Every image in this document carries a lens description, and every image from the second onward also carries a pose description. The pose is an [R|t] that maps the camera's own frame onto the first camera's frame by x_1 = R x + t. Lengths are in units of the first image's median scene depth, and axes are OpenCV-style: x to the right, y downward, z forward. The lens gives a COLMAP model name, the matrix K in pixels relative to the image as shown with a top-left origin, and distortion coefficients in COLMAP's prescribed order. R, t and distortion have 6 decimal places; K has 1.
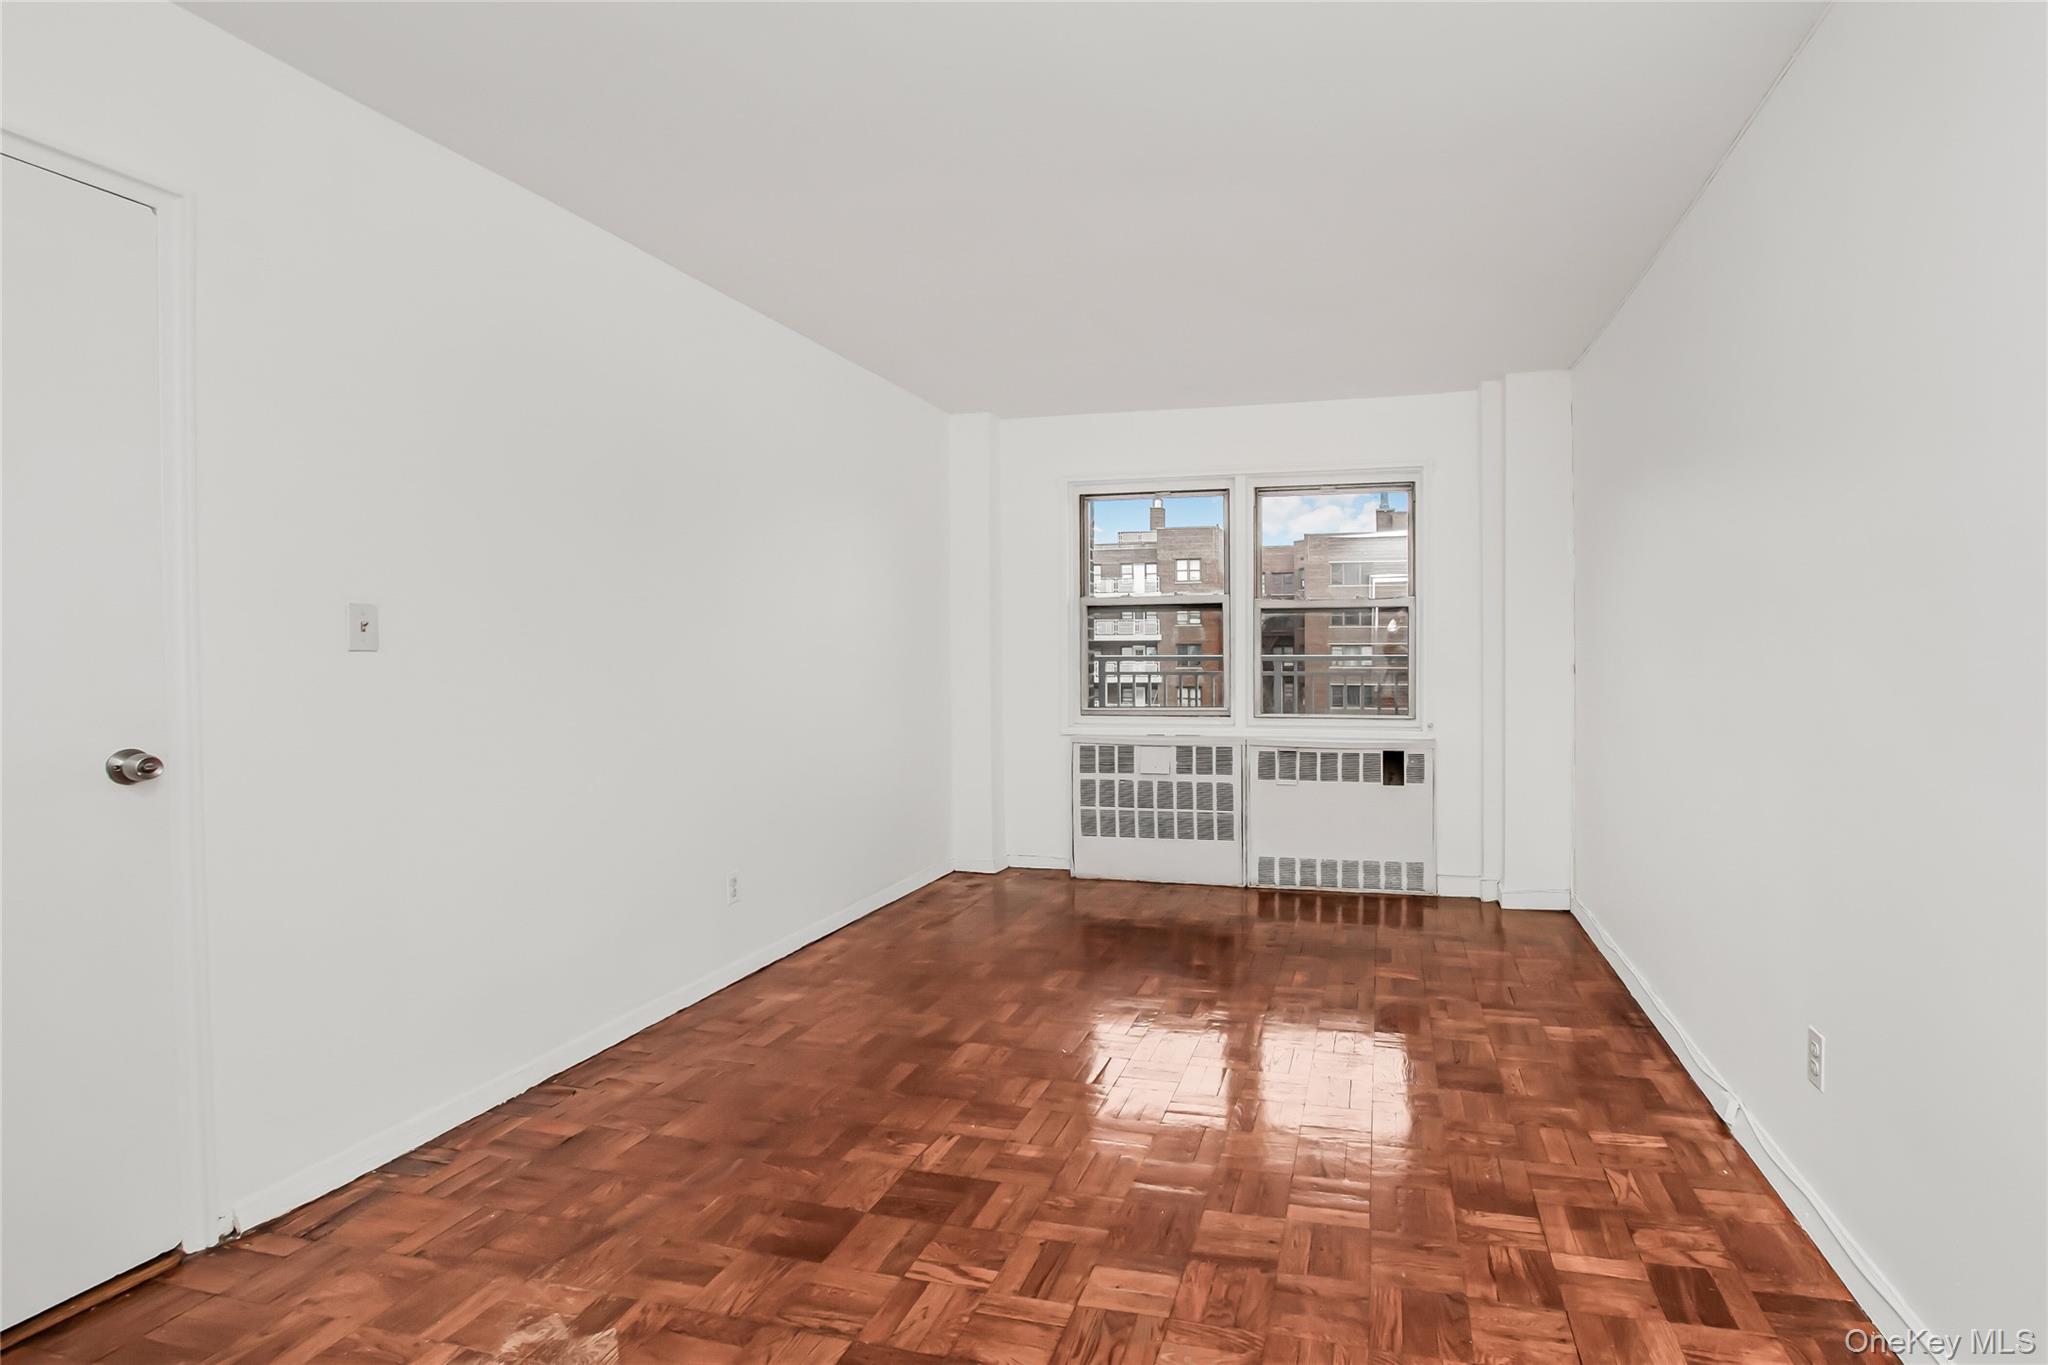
lens RADIAL K [[978.3, 0, 1048.5], [0, 978.3, 685.0], [0, 0, 1]] dist [0.002261, 0.000702]
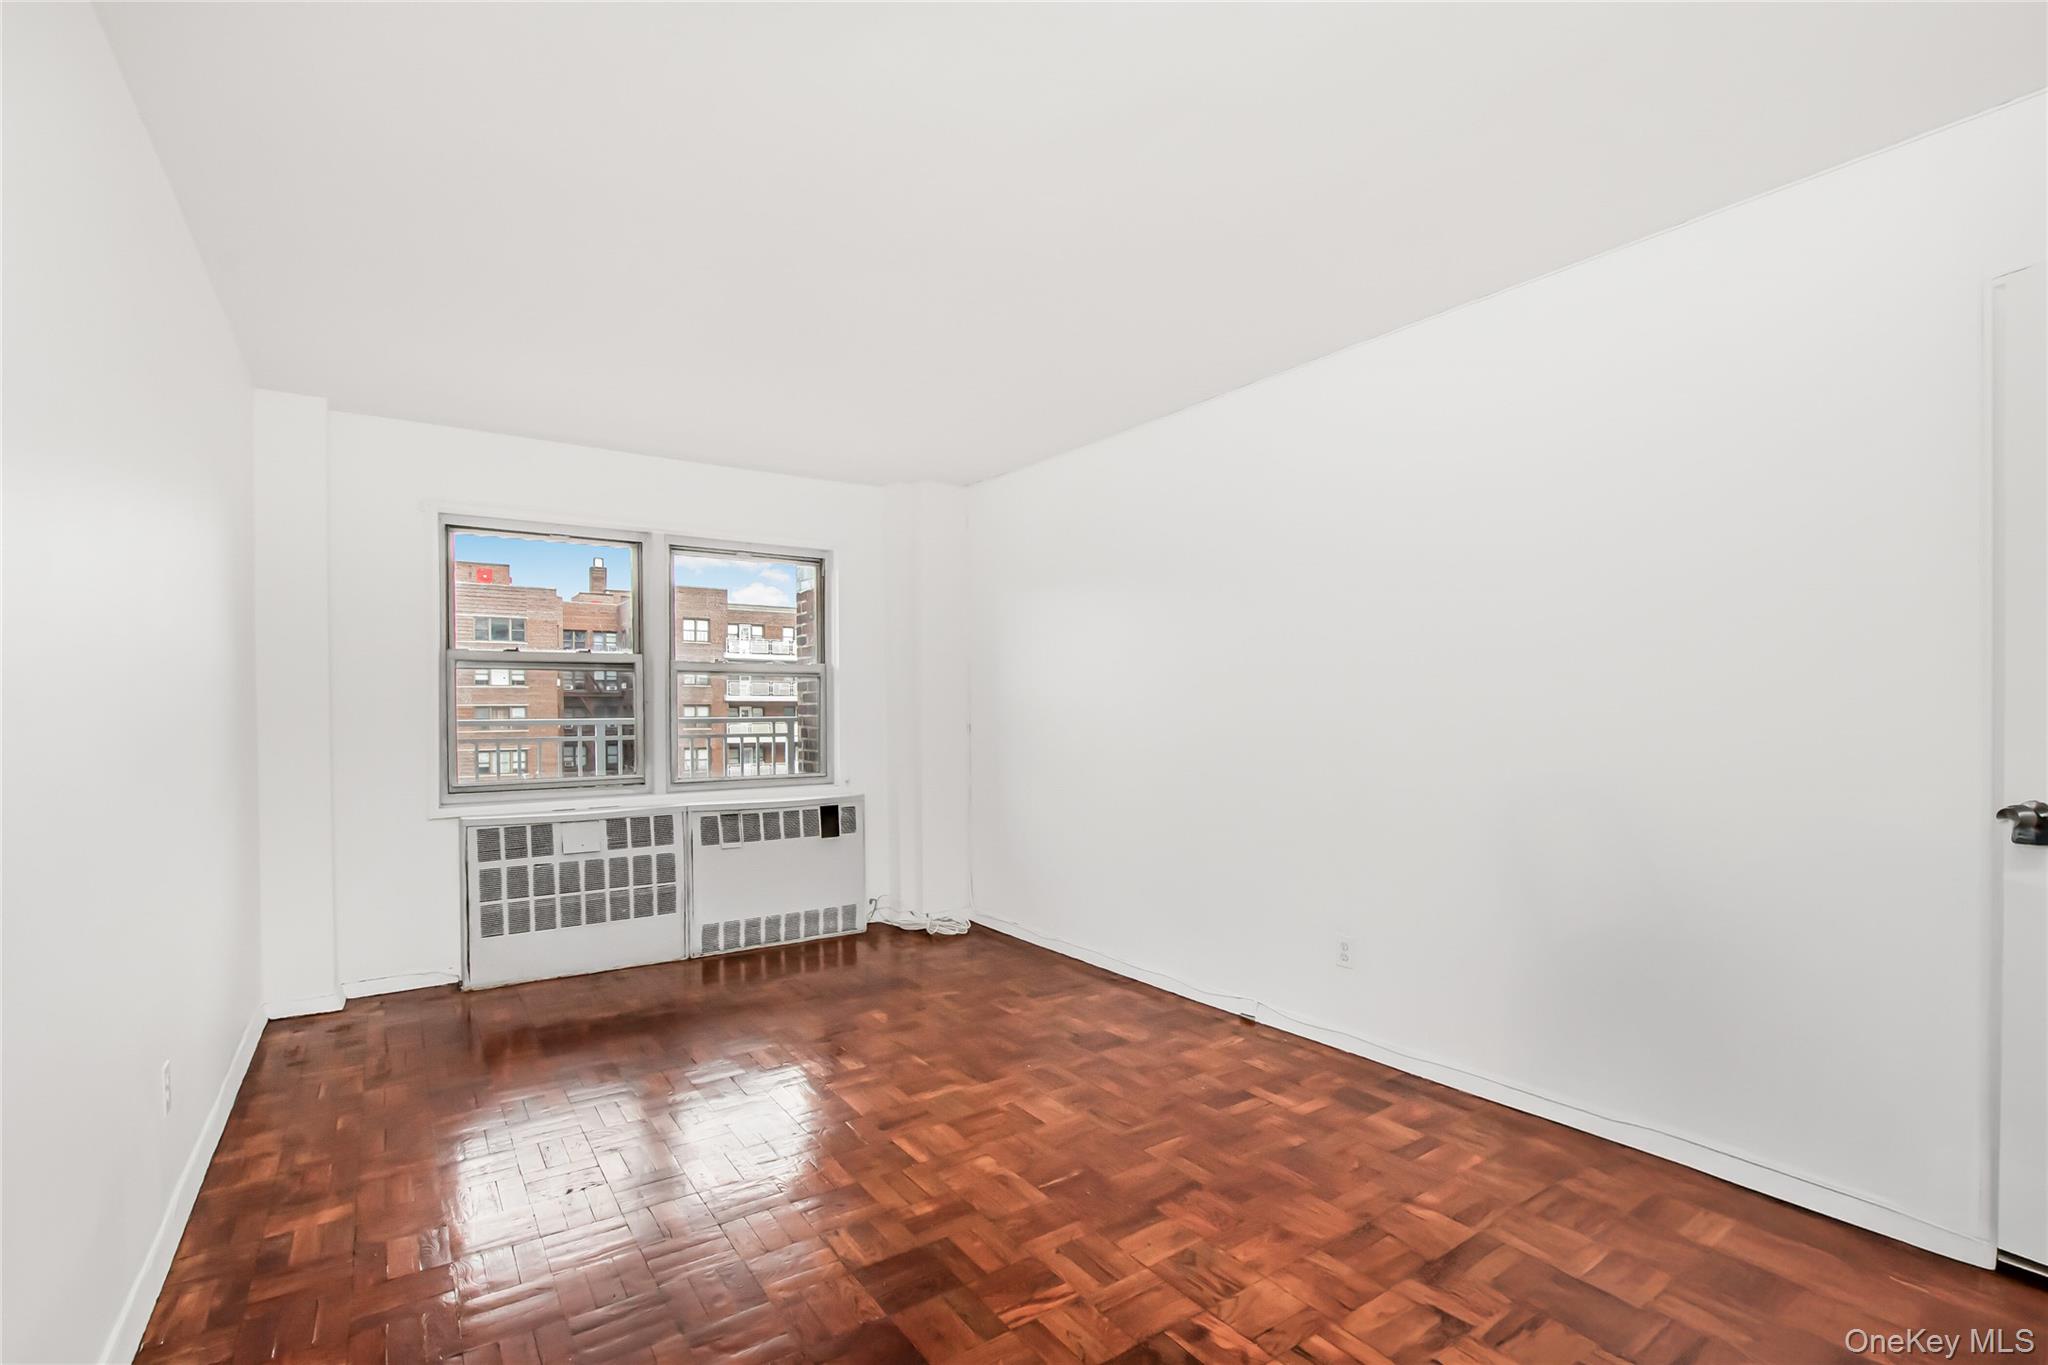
lens RADIAL K [[978.3, 0, 1048.5], [0, 978.3, 685.0], [0, 0, 1]] dist [0.002261, 0.000702]
pose [[0.638733, 0.022054, 0.769112, -0.320760], [0.026469, 0.998368, -0.050610, -0.005659], [-0.768973, 0.052684, 0.637107, 0.096933]]
